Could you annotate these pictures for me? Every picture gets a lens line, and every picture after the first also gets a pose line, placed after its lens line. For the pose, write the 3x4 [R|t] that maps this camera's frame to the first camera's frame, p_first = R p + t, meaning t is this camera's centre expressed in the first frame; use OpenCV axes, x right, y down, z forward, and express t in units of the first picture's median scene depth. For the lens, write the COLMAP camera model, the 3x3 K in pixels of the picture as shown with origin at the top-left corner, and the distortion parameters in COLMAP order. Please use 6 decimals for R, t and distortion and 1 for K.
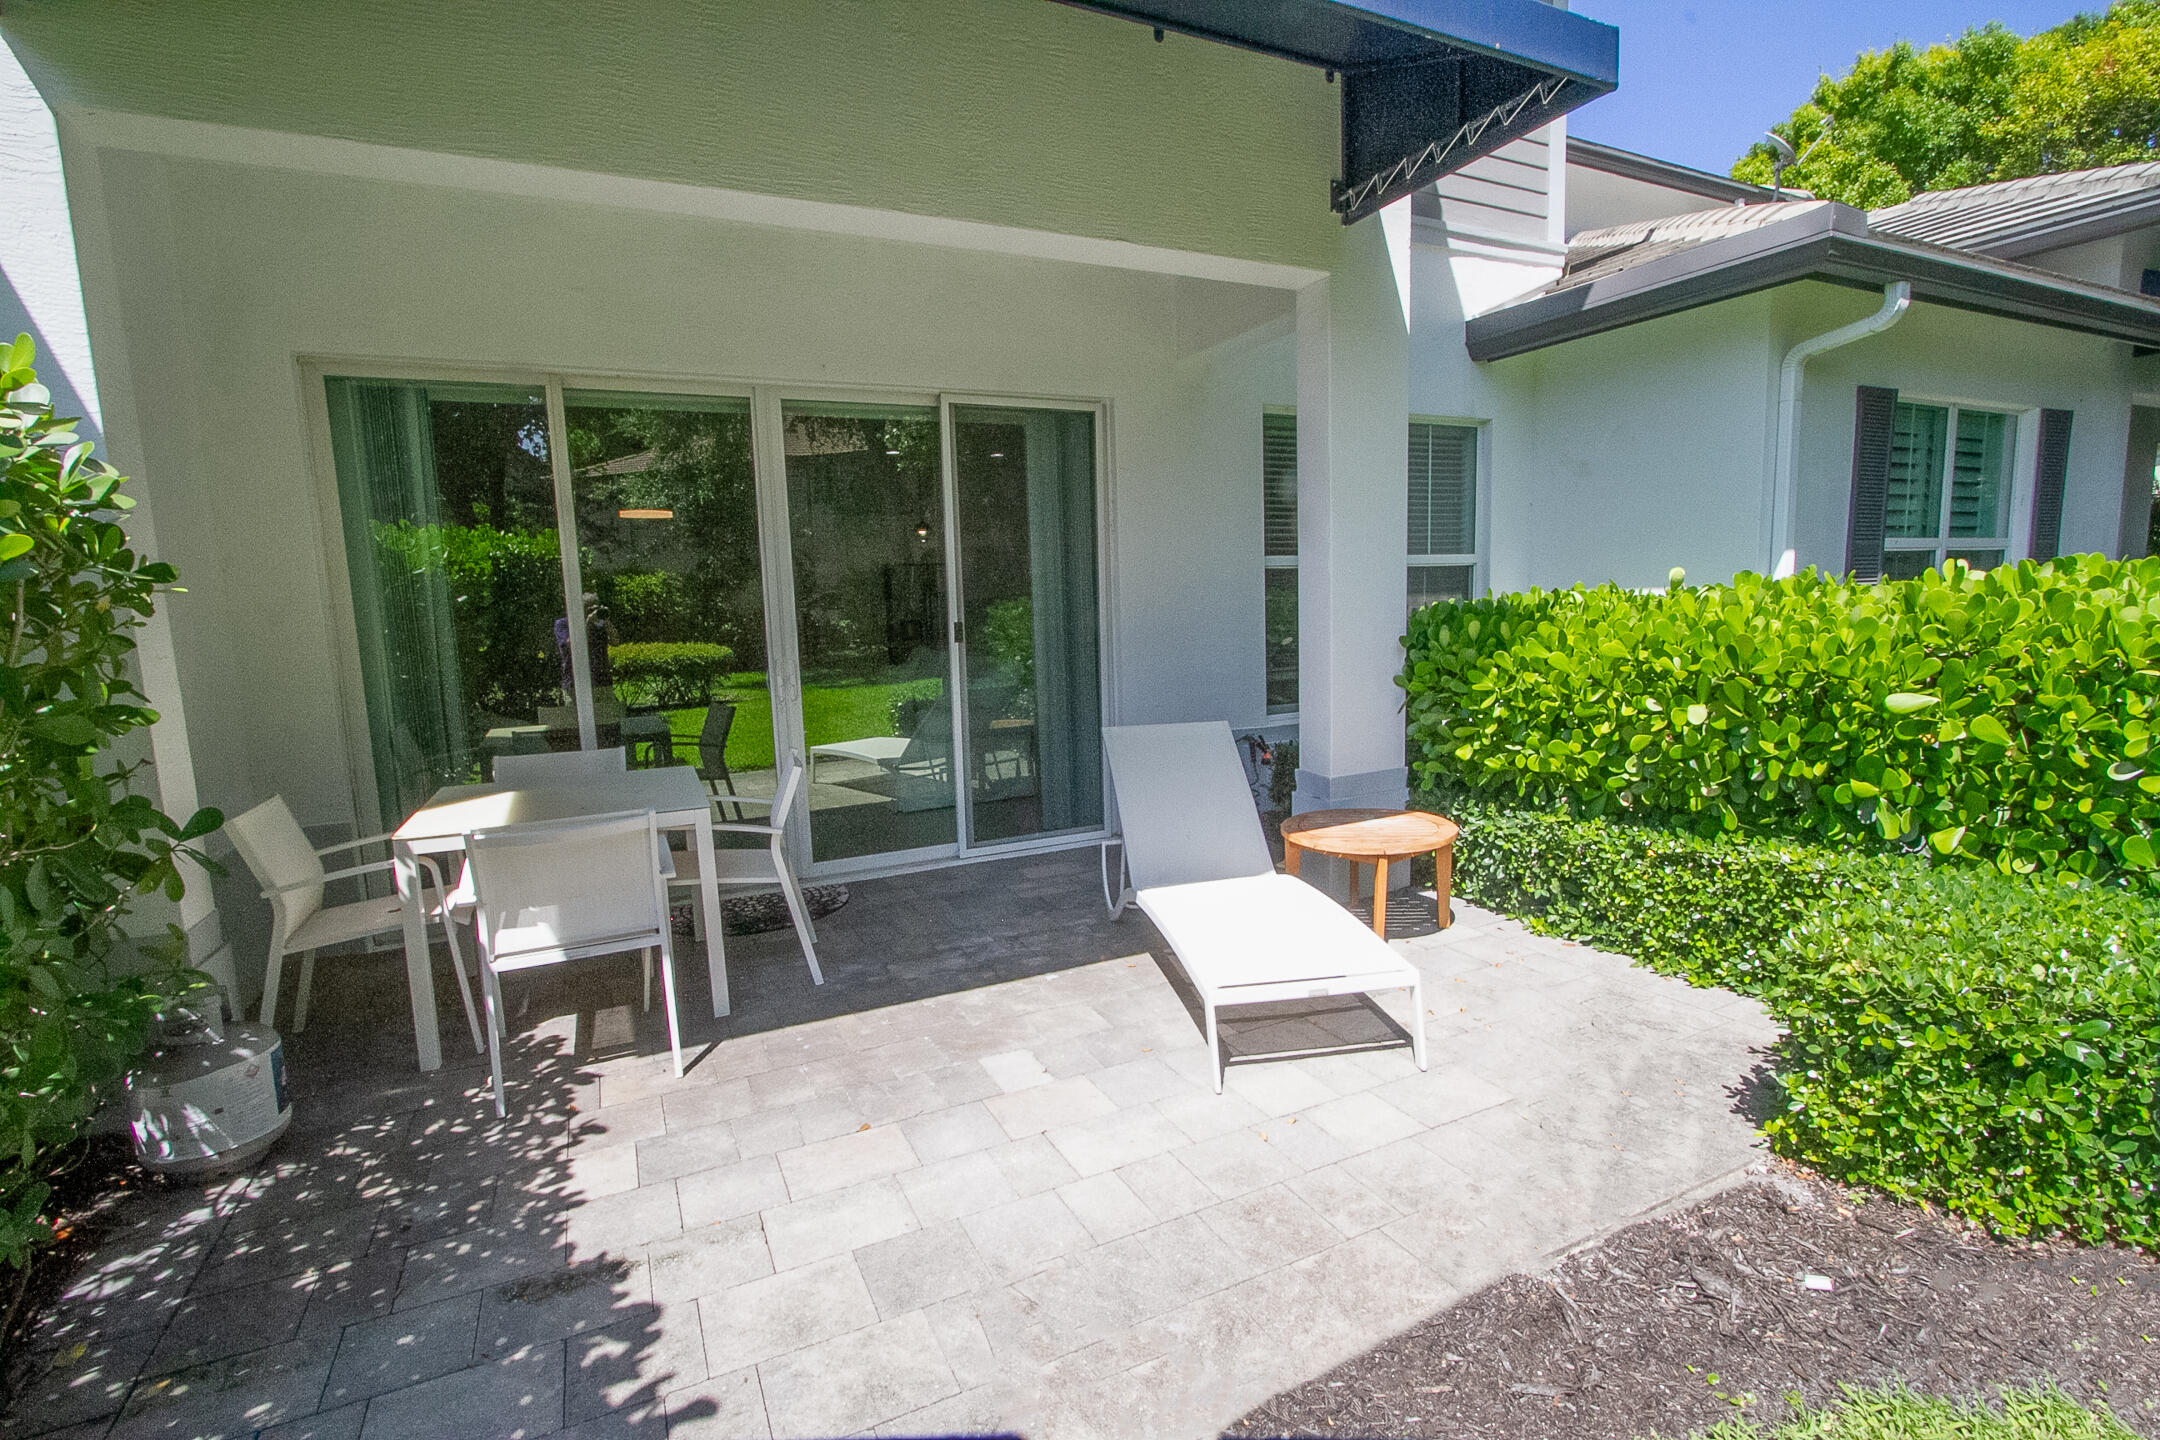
lens RADIAL K [[991.3, 0, 1081.5], [0, 991.3, 730.5], [0, 0, 1]] dist [-0.017147, 0.000234]
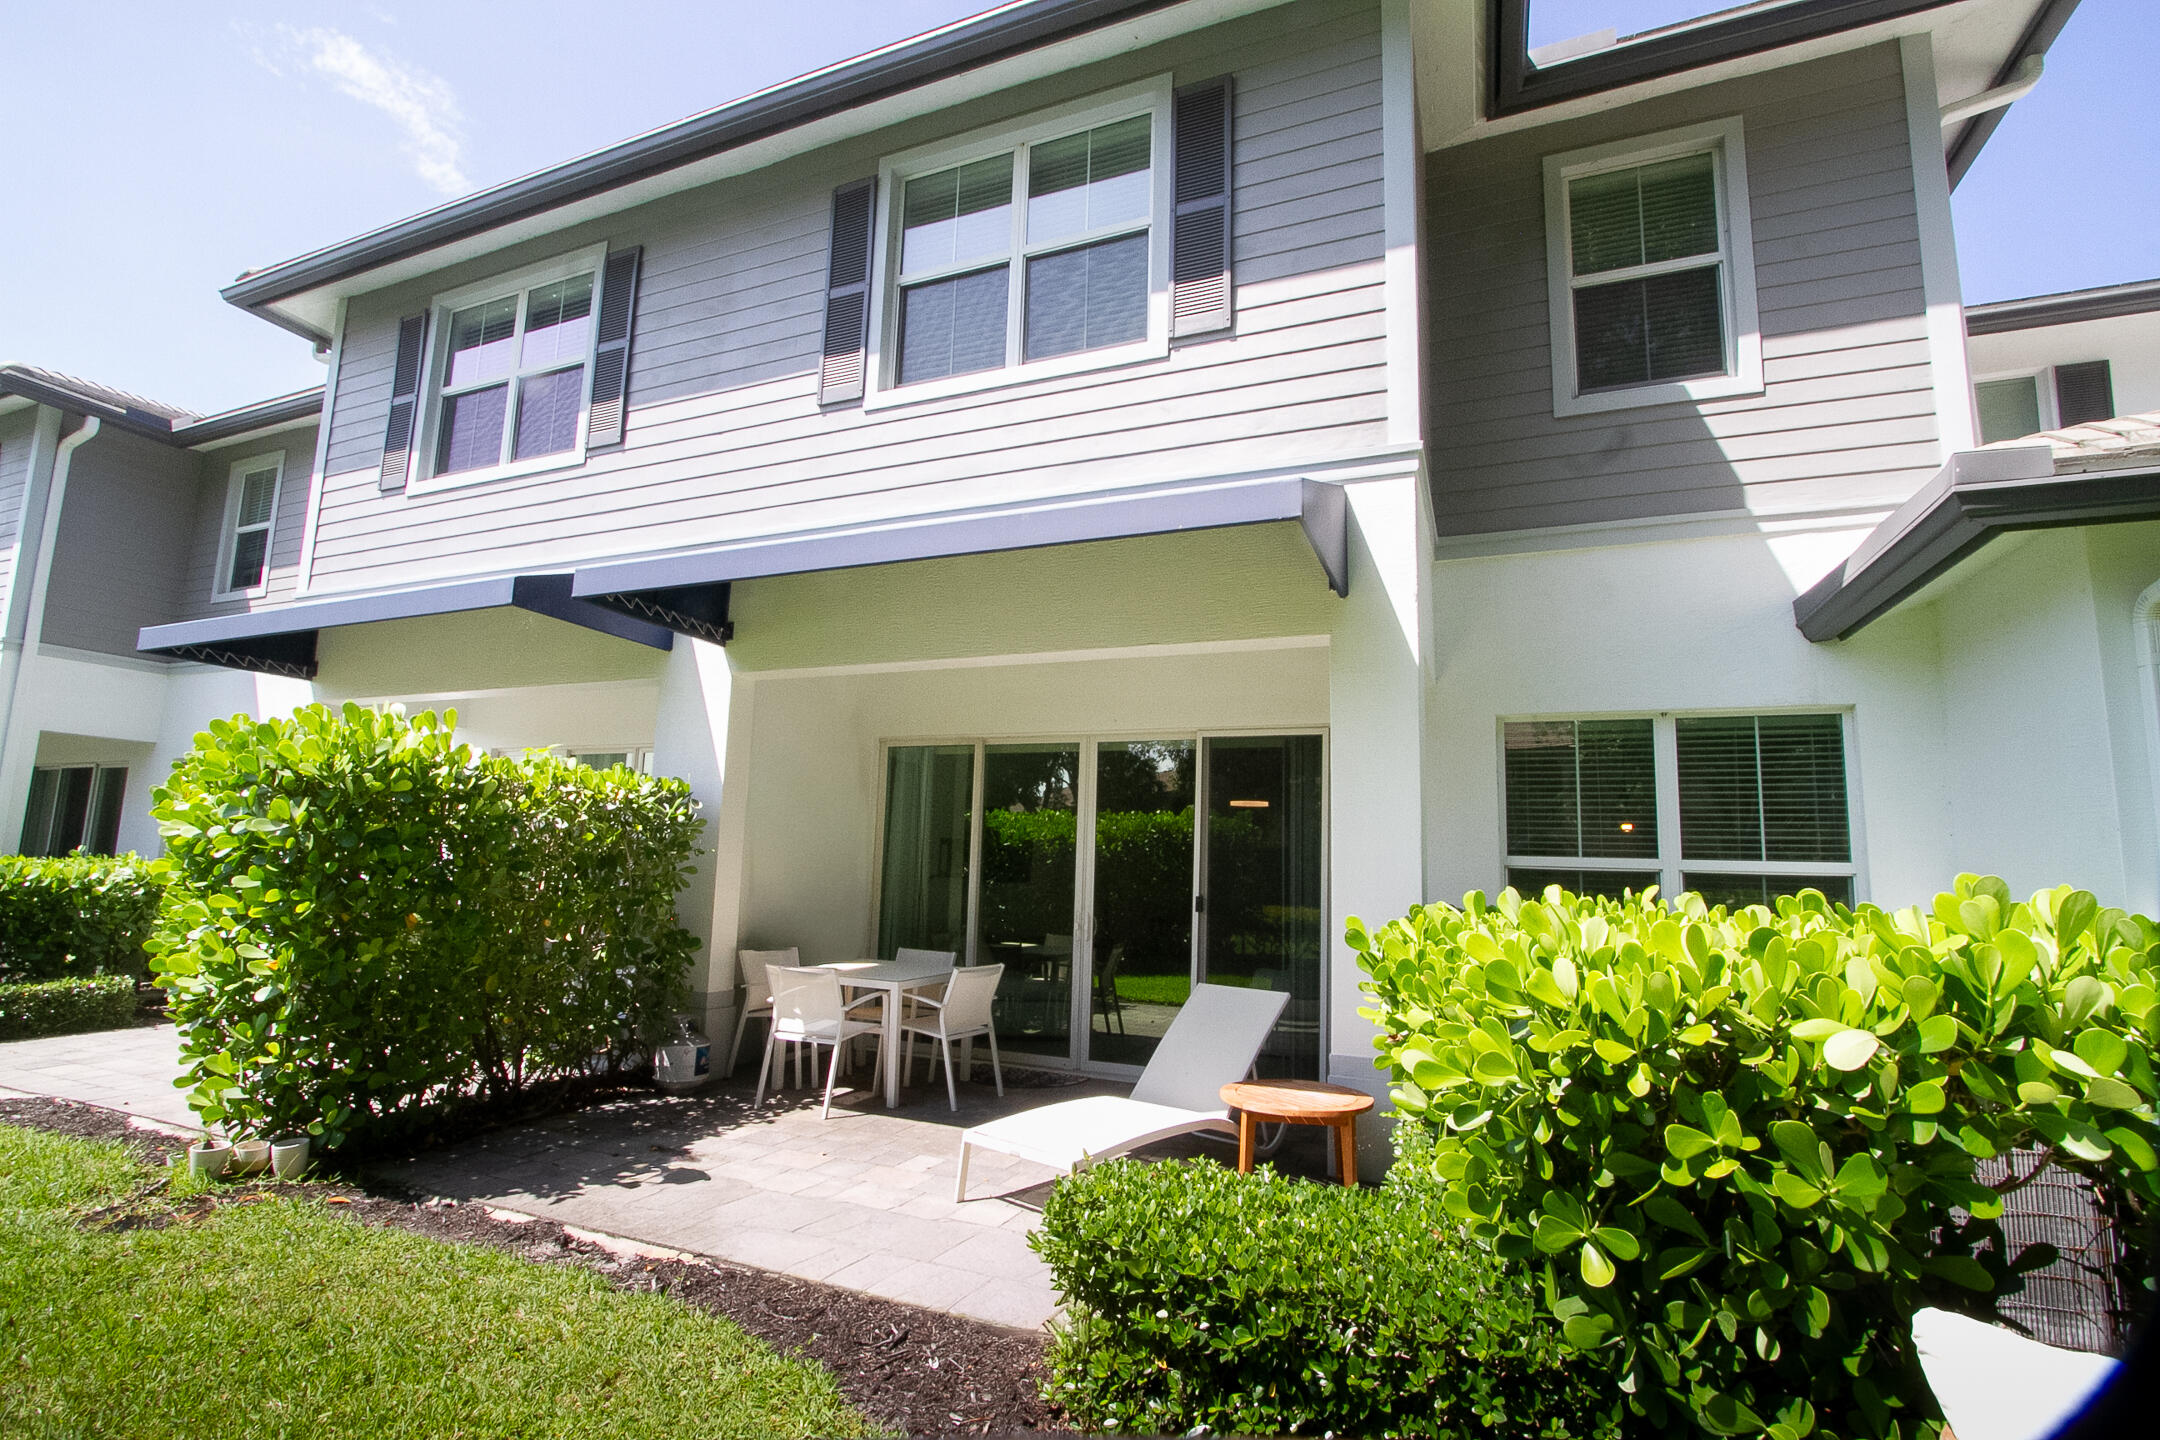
lens RADIAL K [[991.3, 0, 1091.5], [0, 991.3, 728.5], [0, 0, 1]] dist [-0.017147, 0.000234]
pose [[0.659875, -0.056439, -0.749253, 1.341530], [-0.154609, 0.965637, -0.208904, -0.046347], [0.735297, 0.253692, 0.628473, 0.011259]]
